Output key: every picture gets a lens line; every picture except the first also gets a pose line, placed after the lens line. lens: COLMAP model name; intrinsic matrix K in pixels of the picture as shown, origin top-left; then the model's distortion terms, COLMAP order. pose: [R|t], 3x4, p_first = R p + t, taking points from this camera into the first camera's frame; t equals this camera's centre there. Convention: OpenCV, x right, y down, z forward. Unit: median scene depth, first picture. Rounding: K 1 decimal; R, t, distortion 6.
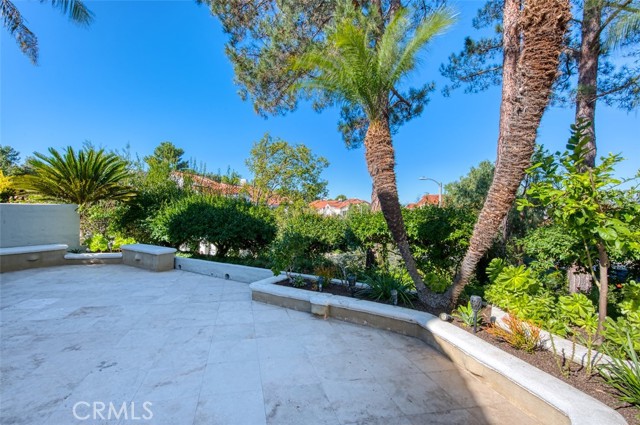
lens RADIAL K [[288.3, 0, 320.0], [0, 288.3, 212.5], [0, 0, 1]] dist [0.002884, -0.000897]
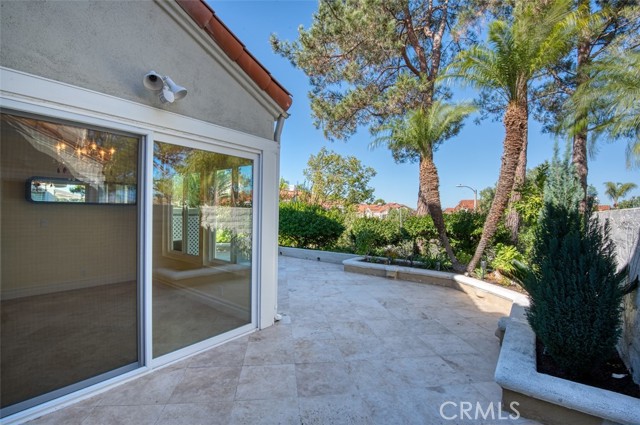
lens RADIAL K [[284.0, 0, 336.5], [0, 284.0, 218.9], [0, 0, 1]] dist [-0.031006, 0.000038]
pose [[0.997314, 0.007146, -0.072897, -0.106988], [-0.006383, 0.999922, 0.010694, 0.002468], [0.072968, -0.010200, 0.997282, -0.342058]]
